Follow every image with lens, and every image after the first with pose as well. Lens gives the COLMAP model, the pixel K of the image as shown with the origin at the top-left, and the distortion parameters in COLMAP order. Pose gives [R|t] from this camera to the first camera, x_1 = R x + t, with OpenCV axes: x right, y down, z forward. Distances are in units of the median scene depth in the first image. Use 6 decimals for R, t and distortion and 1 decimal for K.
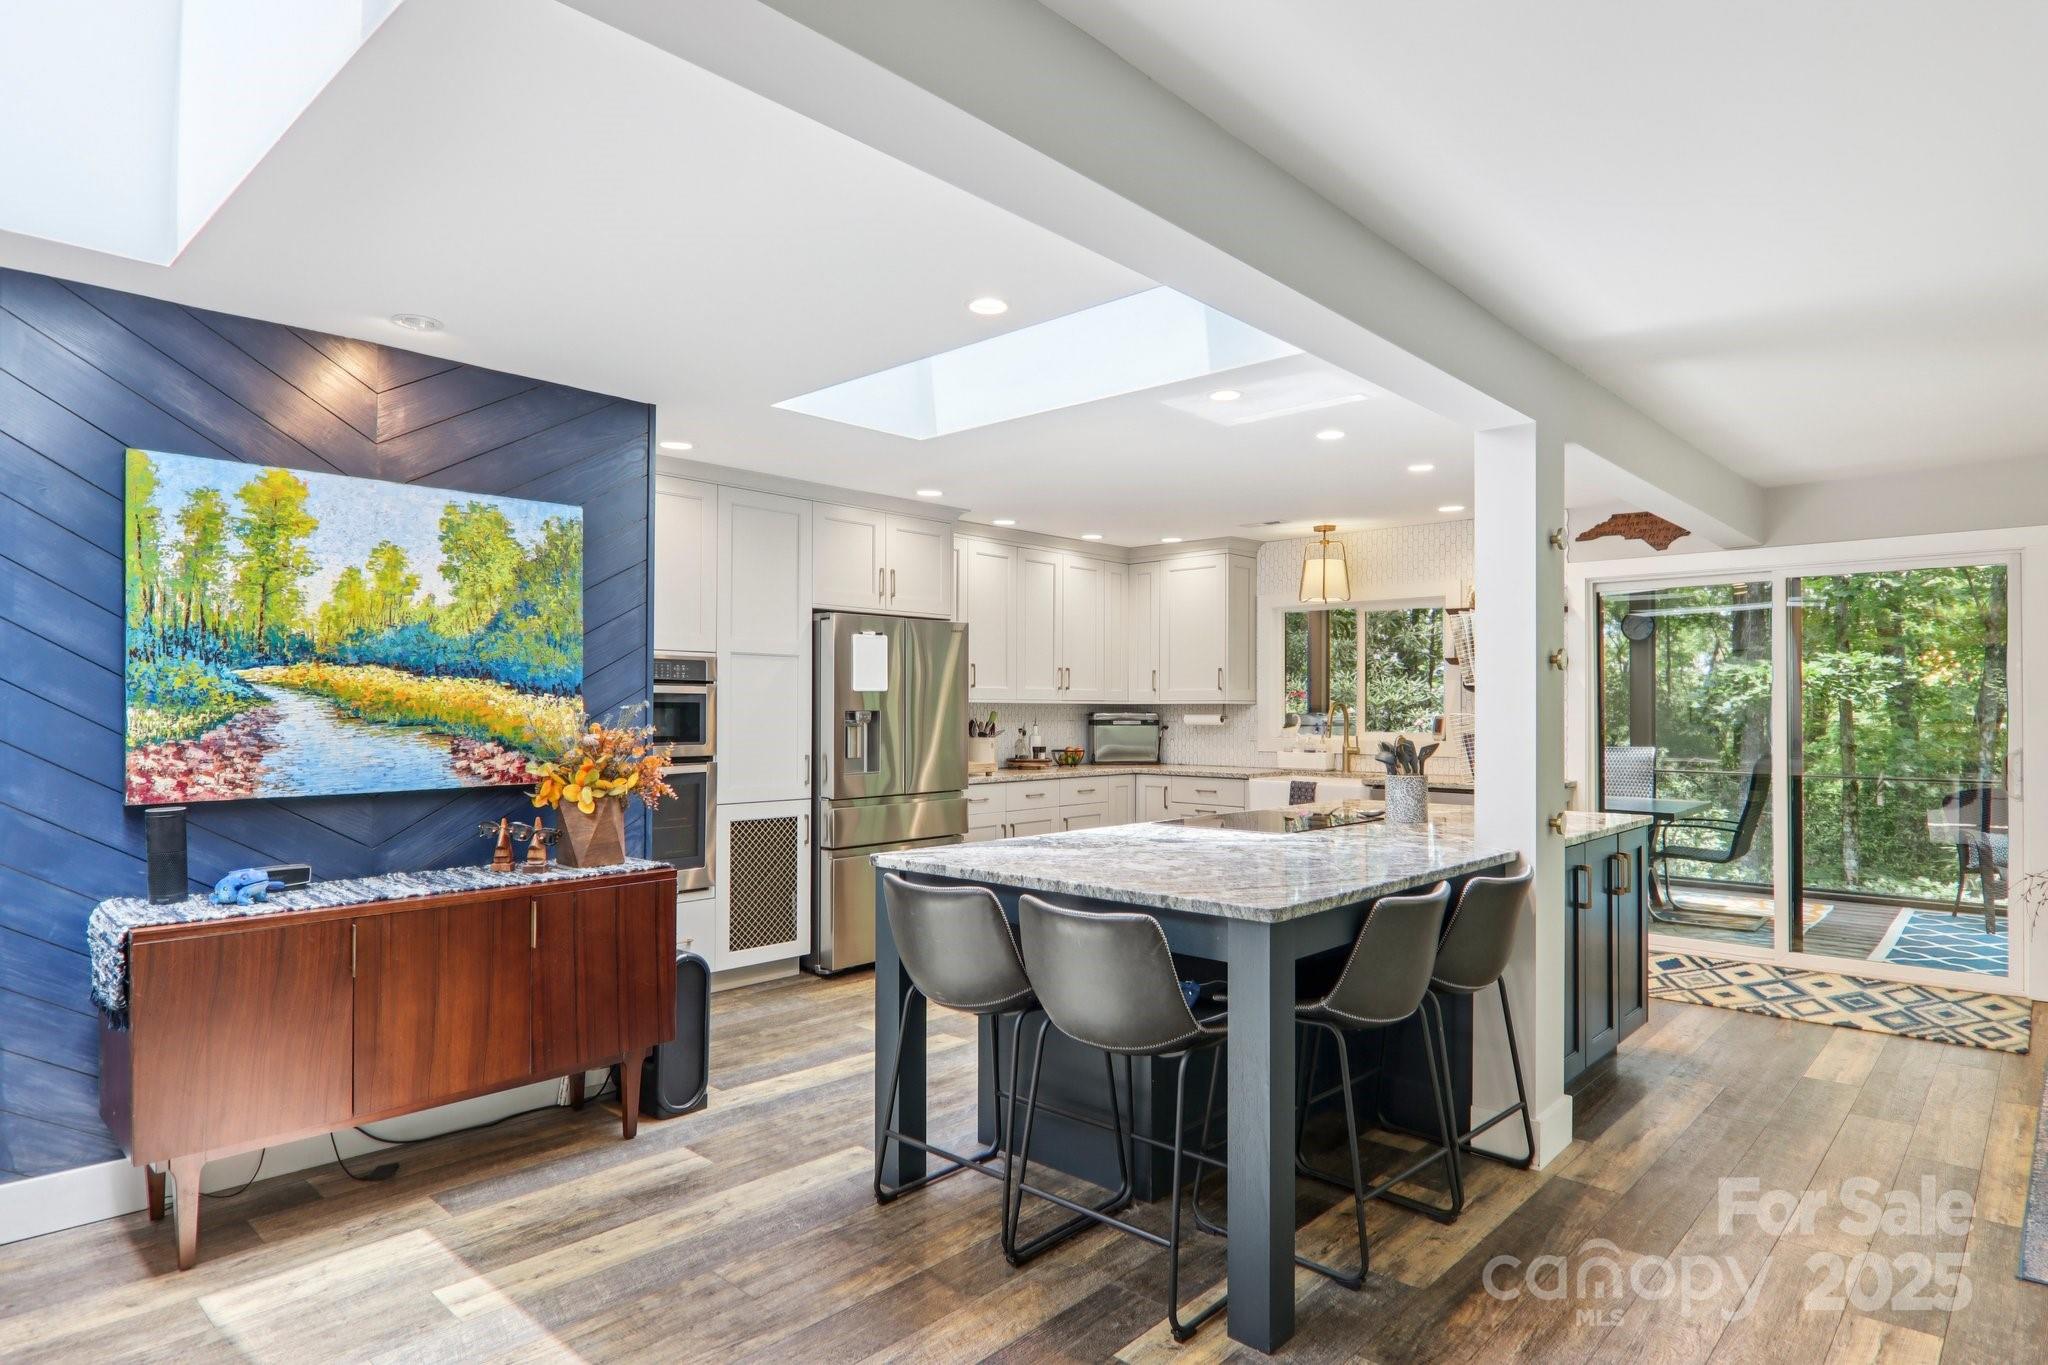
lens RADIAL K [[1141.1, 0, 1022.4], [0, 1141.1, 692.9], [0, 0, 1]] dist [0.001037, -0.016607]
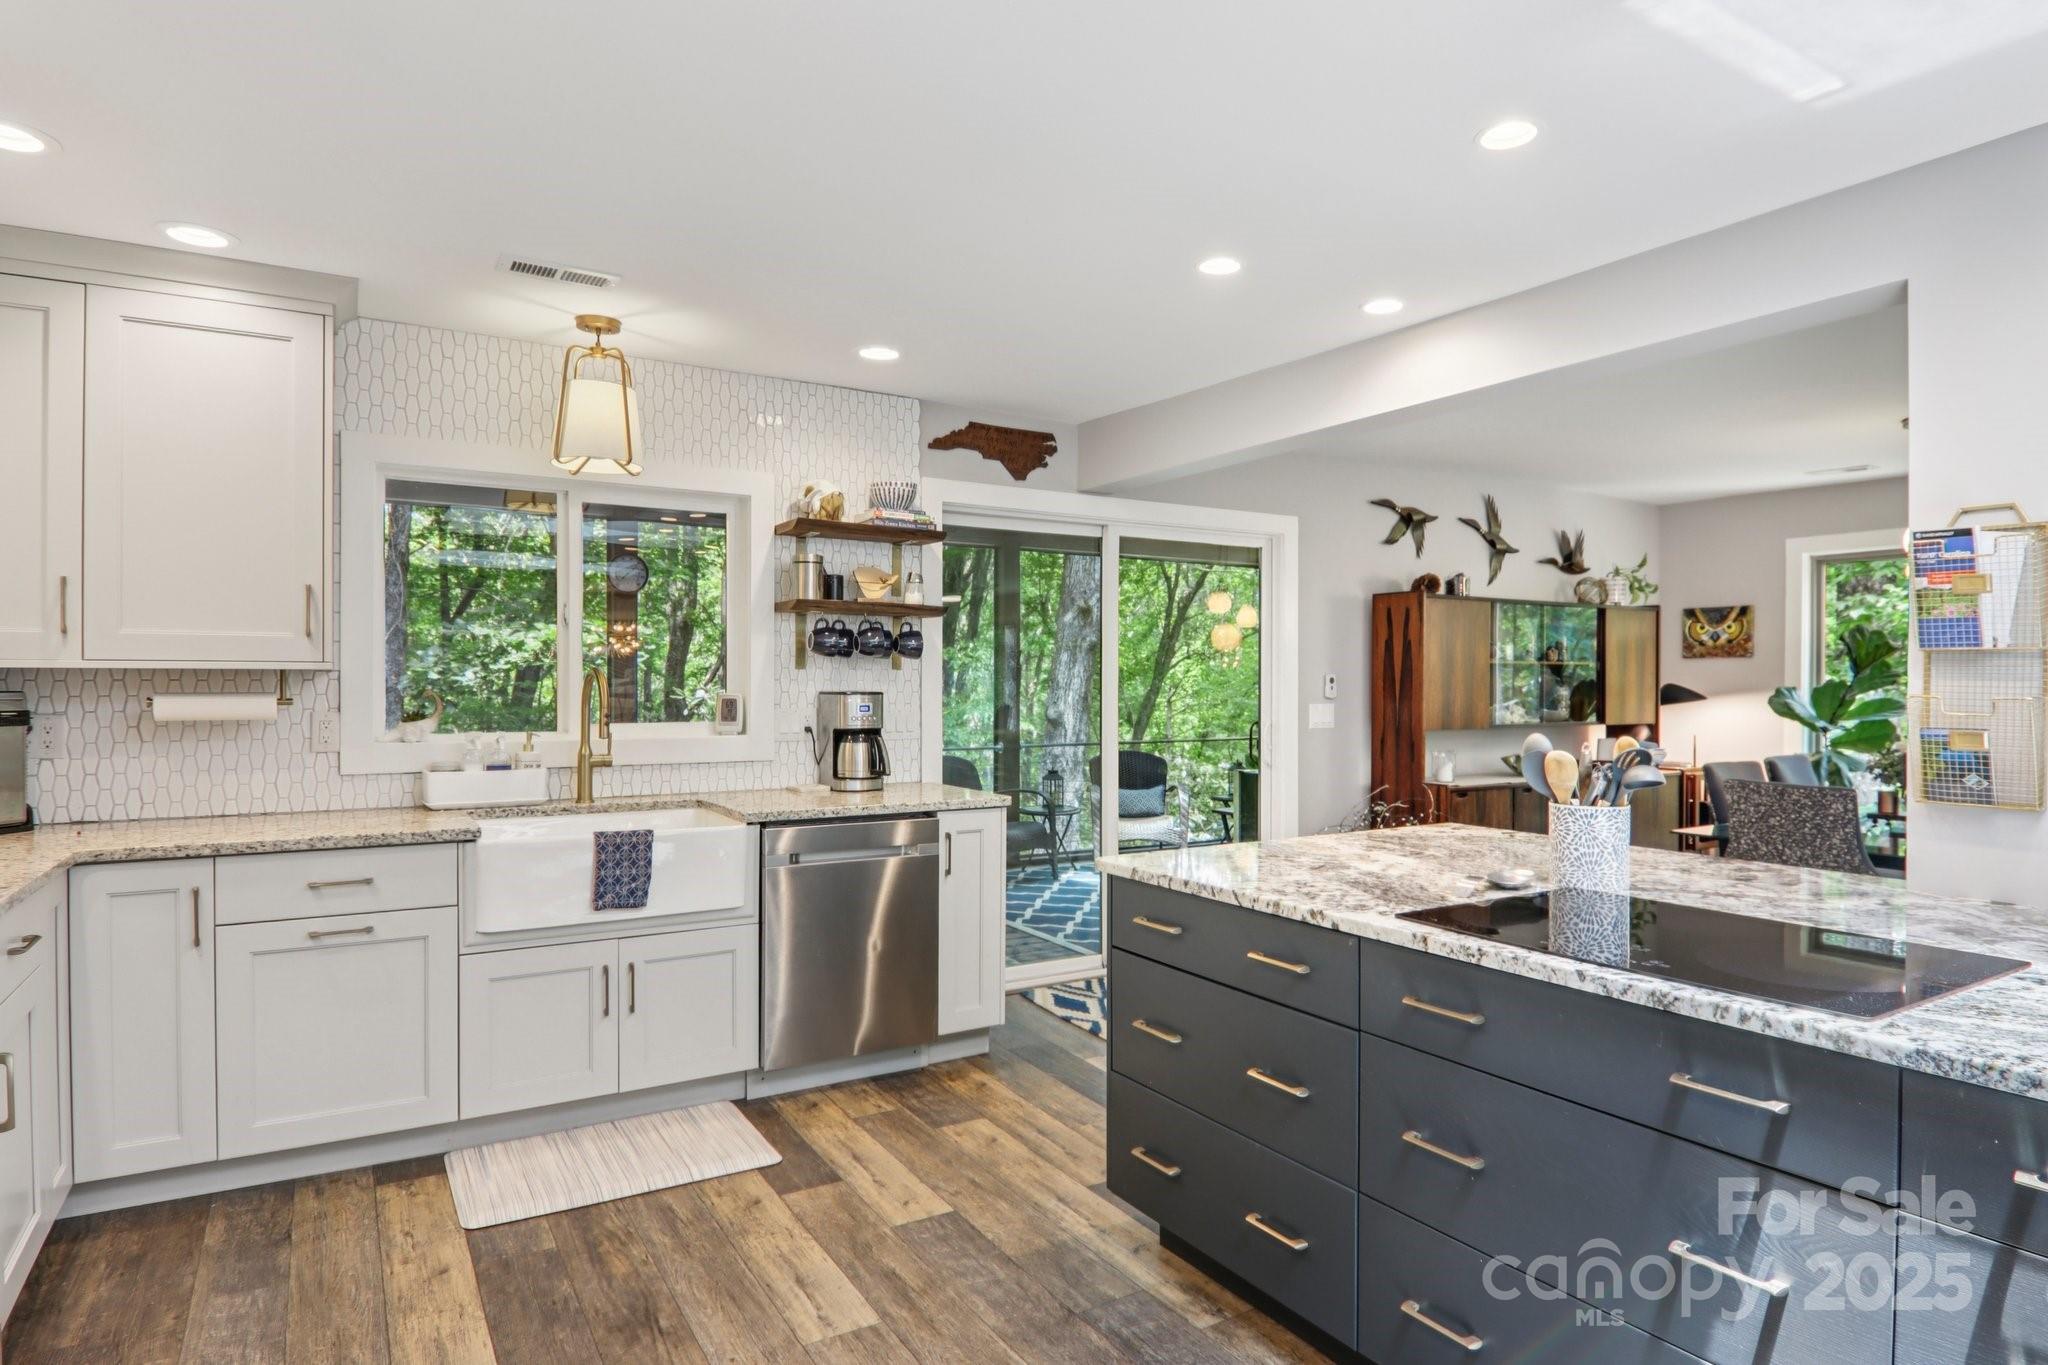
lens RADIAL K [[1141.1, 0, 1022.4], [0, 1141.1, 692.9], [0, 0, 1]] dist [0.001037, -0.016607]
pose [[0.274181, -0.010529, 0.961620, -0.353530], [-0.016036, 0.999751, 0.015519, 0.016489], [-0.961544, -0.019676, 0.273944, 1.402221]]
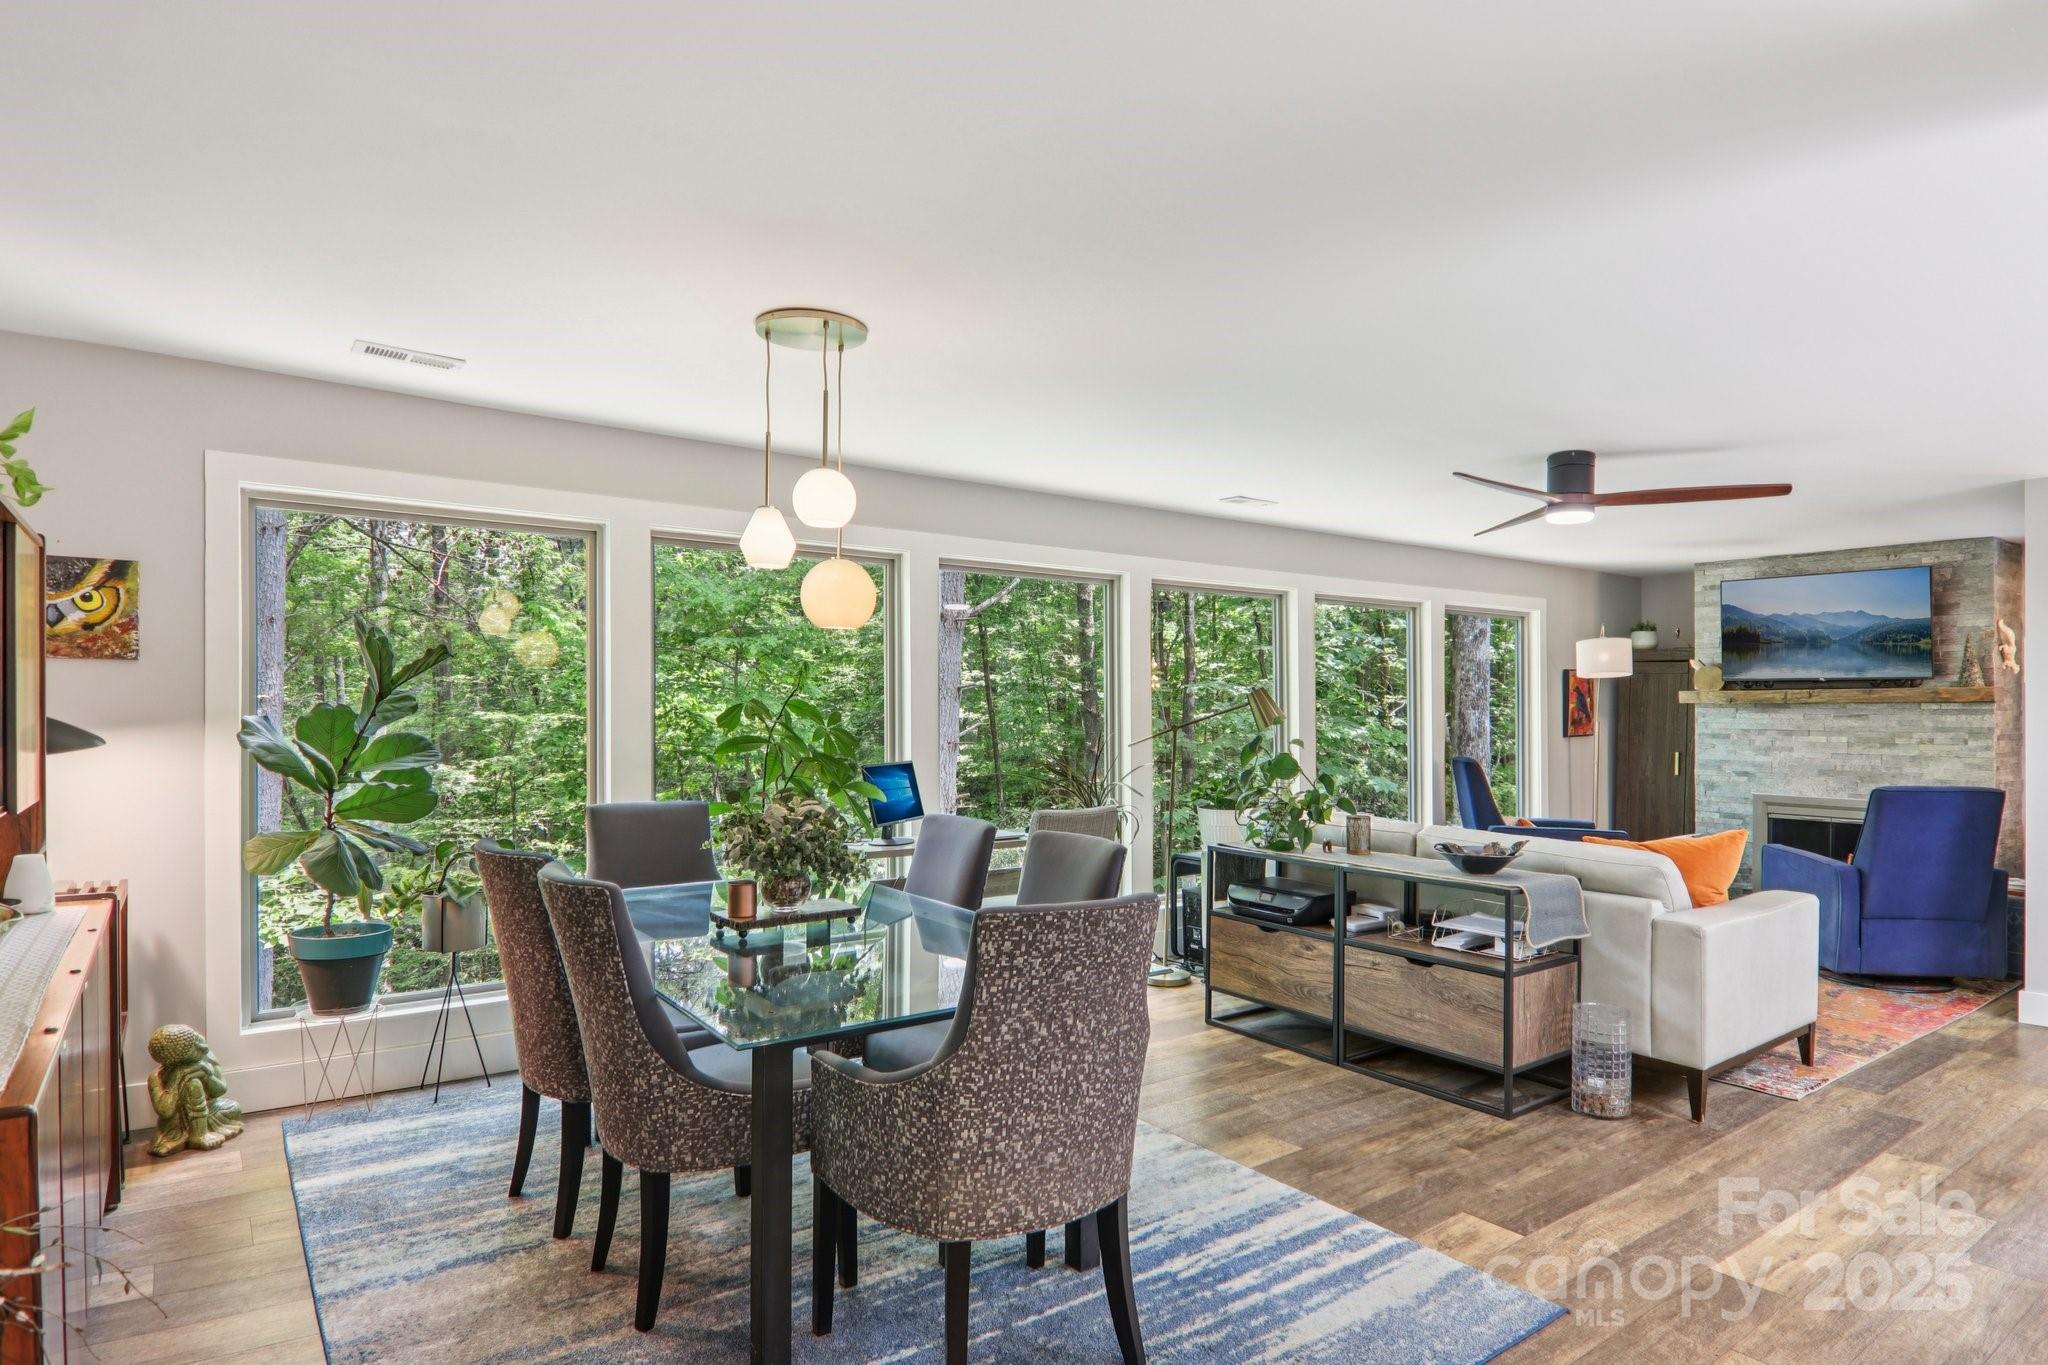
lens RADIAL K [[1153.3, 0, 1023.1], [0, 1153.3, 710.9], [0, 0, 1]] dist [0.000879, -0.018700]
pose [[-0.982469, -0.008276, 0.186243, 0.913846], [-0.010993, 0.999848, -0.013563, 0.017412], [-0.186103, -0.015372, -0.982410, 1.610428]]
